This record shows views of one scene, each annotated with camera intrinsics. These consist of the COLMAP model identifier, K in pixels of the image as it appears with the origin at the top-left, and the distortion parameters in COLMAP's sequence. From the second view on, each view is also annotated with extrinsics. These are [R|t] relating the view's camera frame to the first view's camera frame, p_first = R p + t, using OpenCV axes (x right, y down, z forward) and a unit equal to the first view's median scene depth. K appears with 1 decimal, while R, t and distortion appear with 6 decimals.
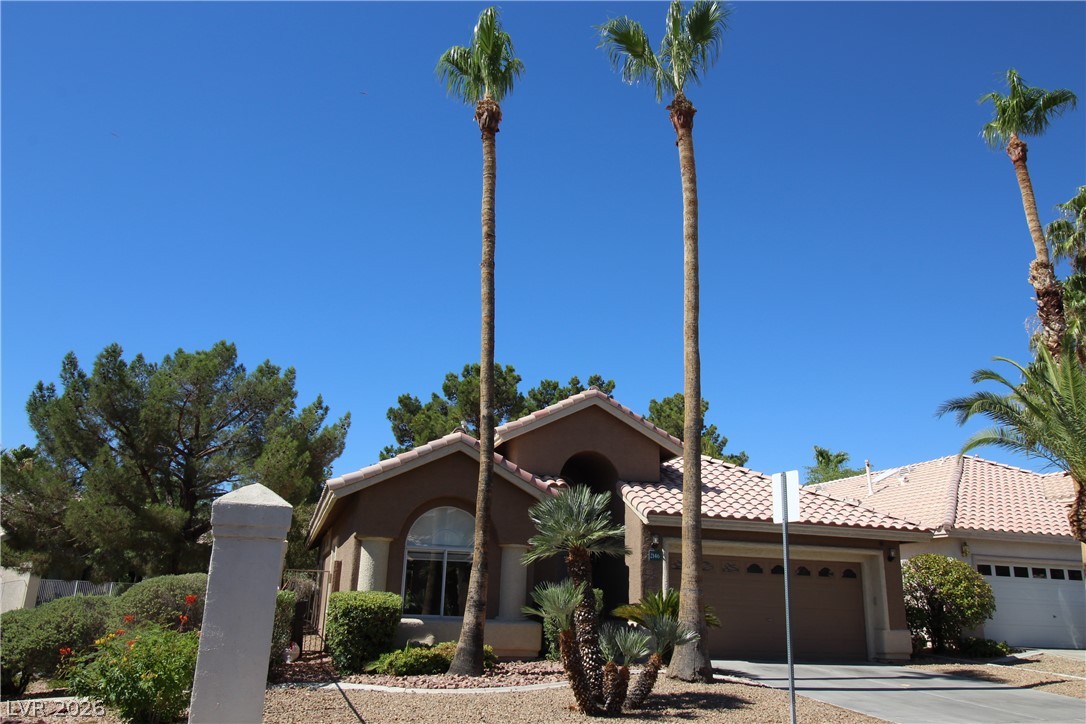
lens RADIAL K [[856.3, 0, 520.1], [0, 856.3, 362.1], [0, 0, 1]] dist [-0.001662, -0.001762]
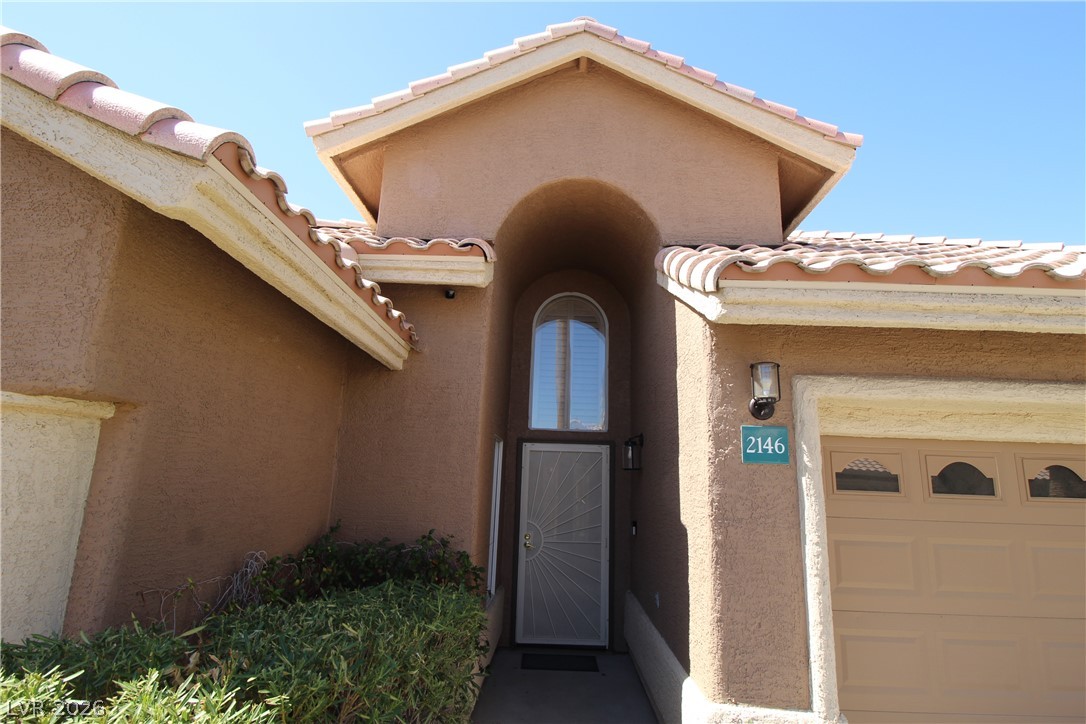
lens RADIAL K [[581.4, 0, 543.0], [0, 581.4, 362.0], [0, 0, 1]] dist [0.000042, -0.000172]
pose [[0.955905, -0.065252, -0.286335, 0.138064], [0.076558, 0.996659, 0.028458, 0.181210], [0.283521, -0.049124, 0.957707, 0.771100]]
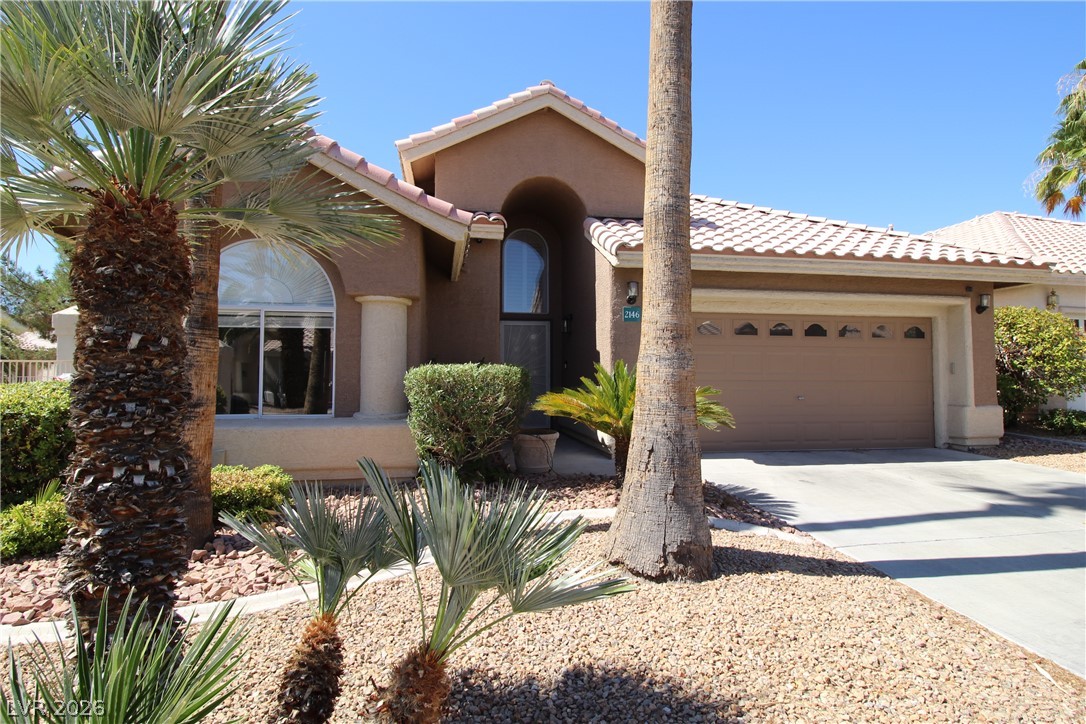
lens RADIAL K [[502.6, 0, 547.6], [0, 502.6, 351.5], [0, 0, 1]] dist [0.001784, -0.014924]
pose [[0.992010, -0.035899, -0.120944, 0.131815], [0.062213, 0.973192, 0.221420, 0.154934], [0.109753, -0.227176, 0.967649, 0.572952]]
